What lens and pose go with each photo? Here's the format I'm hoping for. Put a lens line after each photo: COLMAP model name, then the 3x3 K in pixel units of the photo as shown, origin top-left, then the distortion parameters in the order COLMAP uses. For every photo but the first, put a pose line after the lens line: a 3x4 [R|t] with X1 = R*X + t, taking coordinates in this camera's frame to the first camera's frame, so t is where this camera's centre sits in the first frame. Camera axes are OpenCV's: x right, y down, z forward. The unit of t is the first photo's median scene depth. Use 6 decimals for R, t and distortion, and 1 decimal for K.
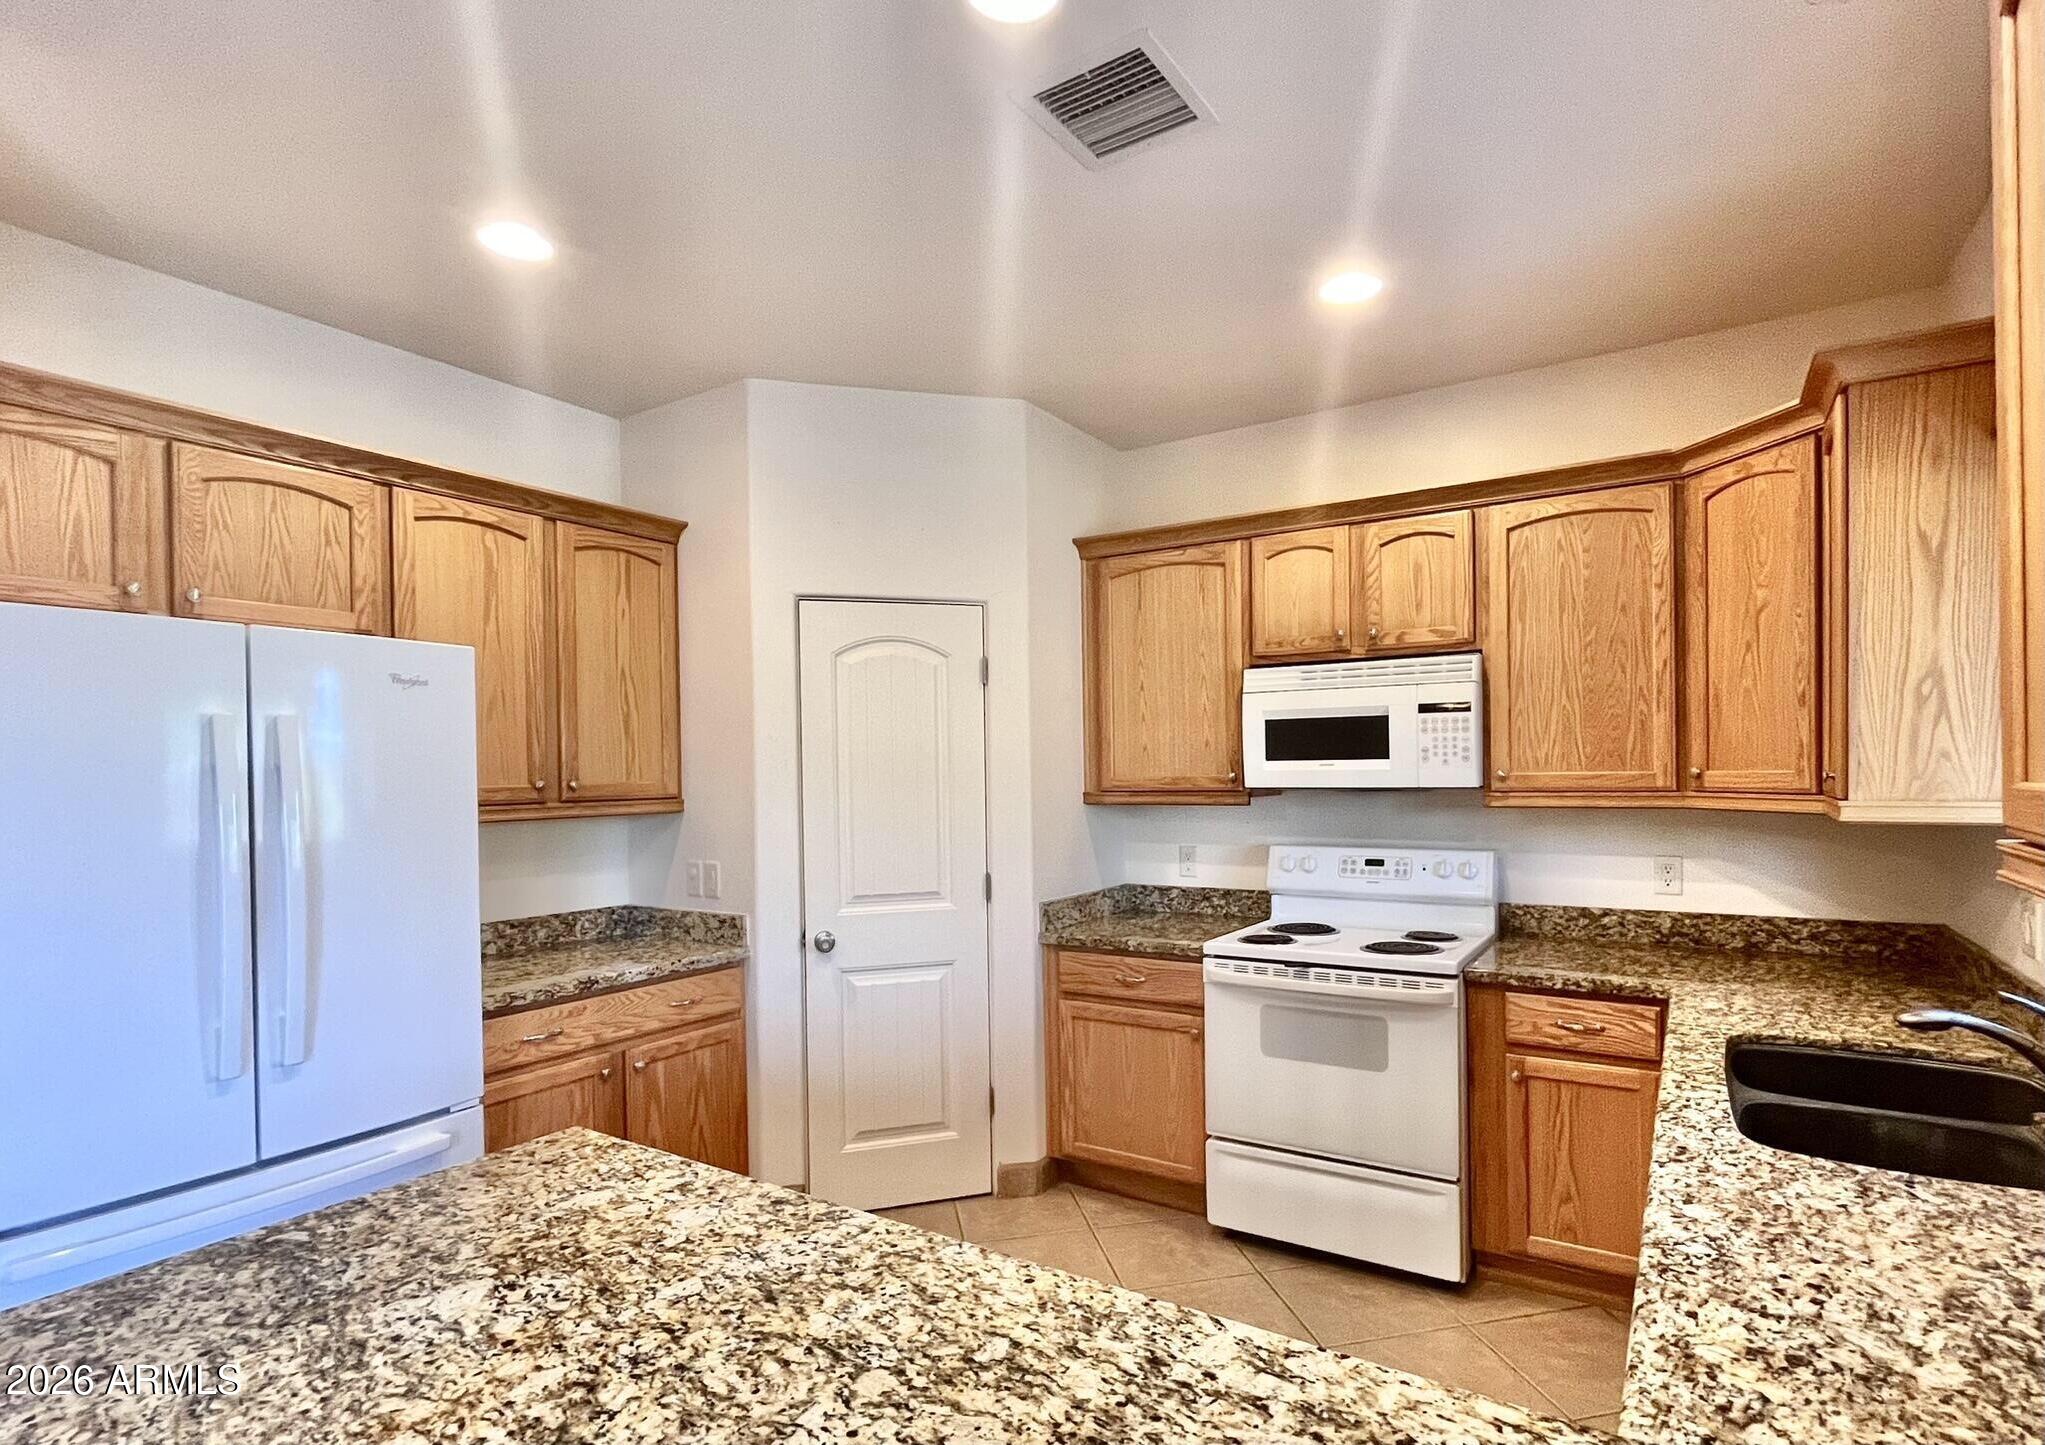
lens RADIAL K [[1003.8, 0, 1089.4], [0, 1003.8, 781.7], [0, 0, 1]] dist [-0.002432, -0.000461]
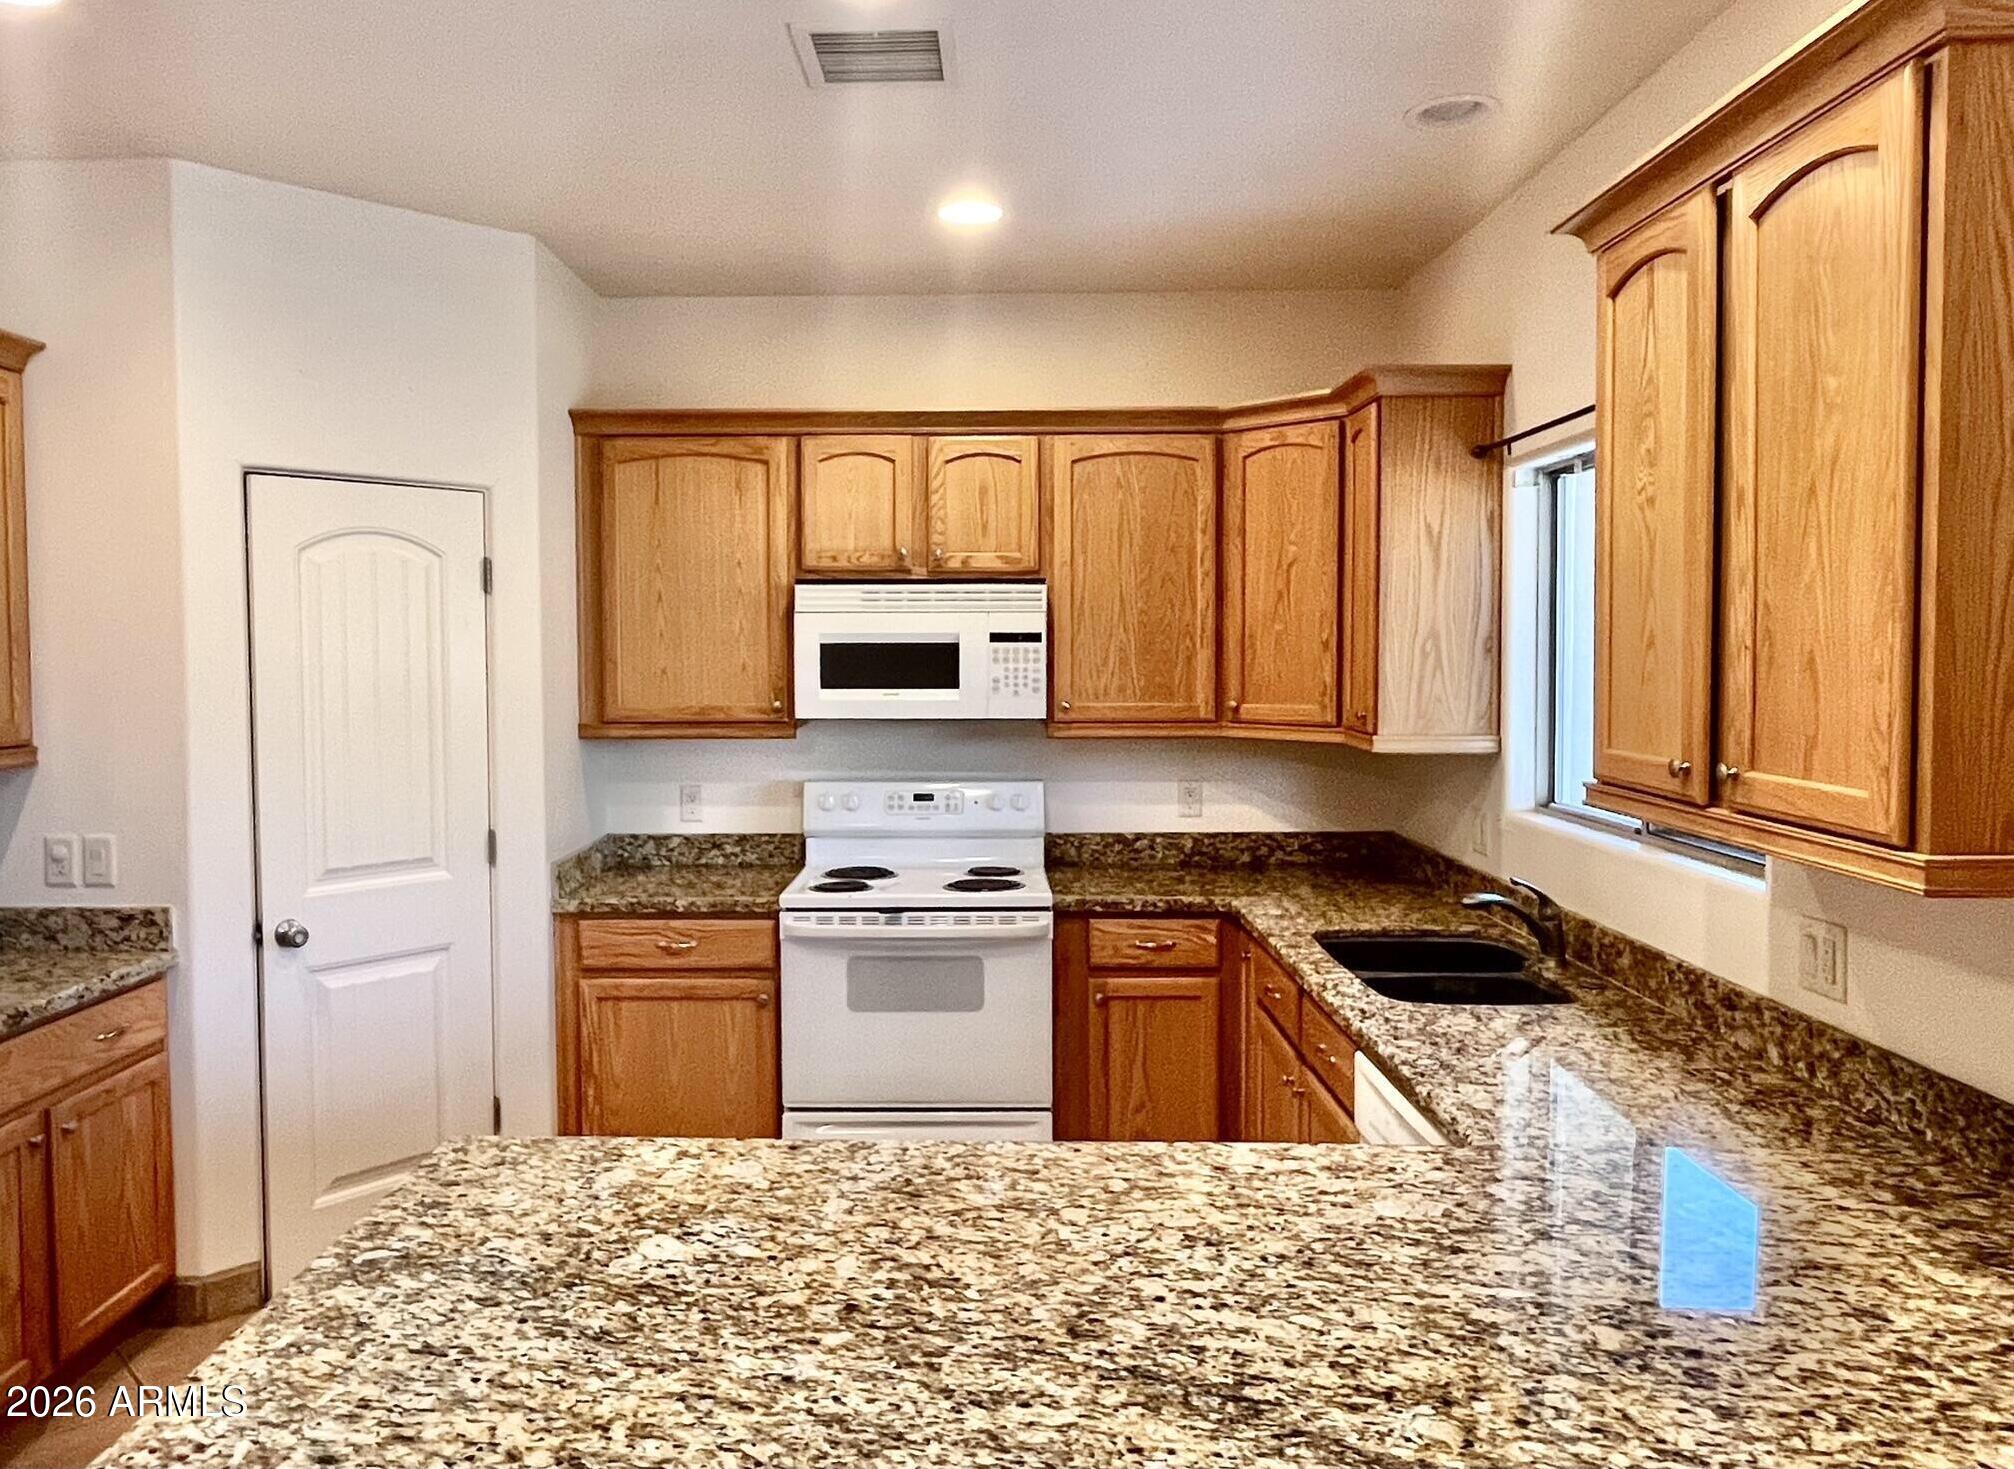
lens RADIAL K [[1413.4, 0, 948.3], [0, 1413.4, 706.7], [0, 0, 1]] dist [-0.003006, 0.002179]
pose [[0.867430, -0.009812, 0.497462, -0.391539], [-0.002708, 0.999698, 0.024440, -0.040067], [-0.497552, -0.022547, 0.867141, -0.167490]]
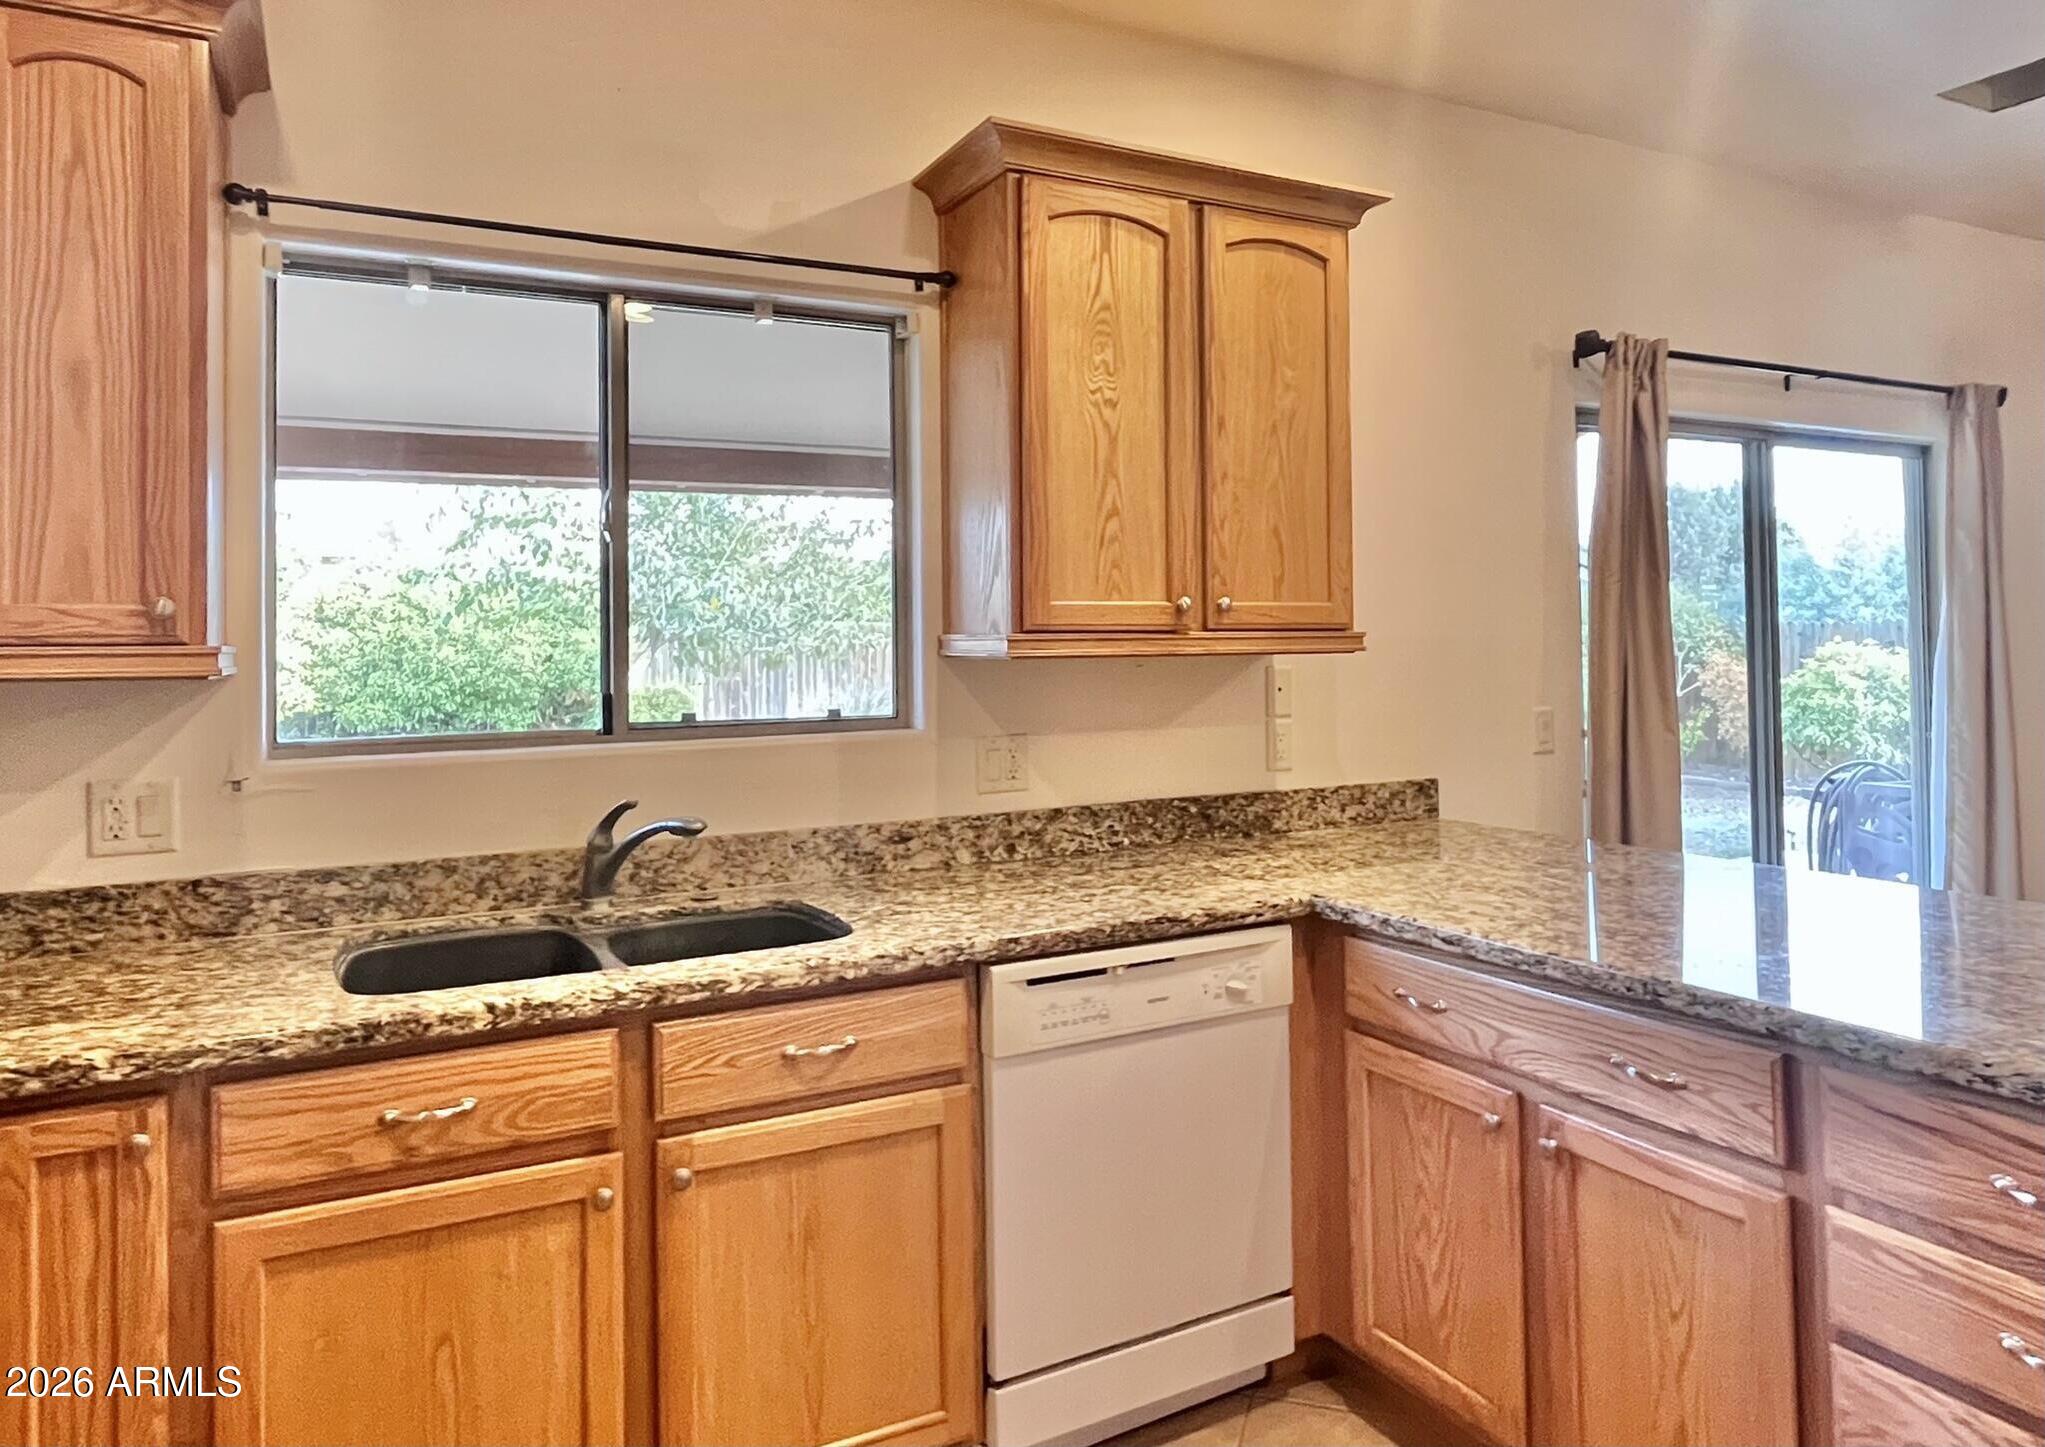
lens RADIAL K [[1314.1, 0, 990.4], [0, 1314.1, 615.3], [0, 0, 1]] dist [-0.000763, -0.000985]
pose [[-0.844866, 0.039972, 0.533483, -0.111539], [0.034410, 0.999200, -0.020373, 0.023699], [-0.533871, 0.001145, -0.845565, 1.023071]]
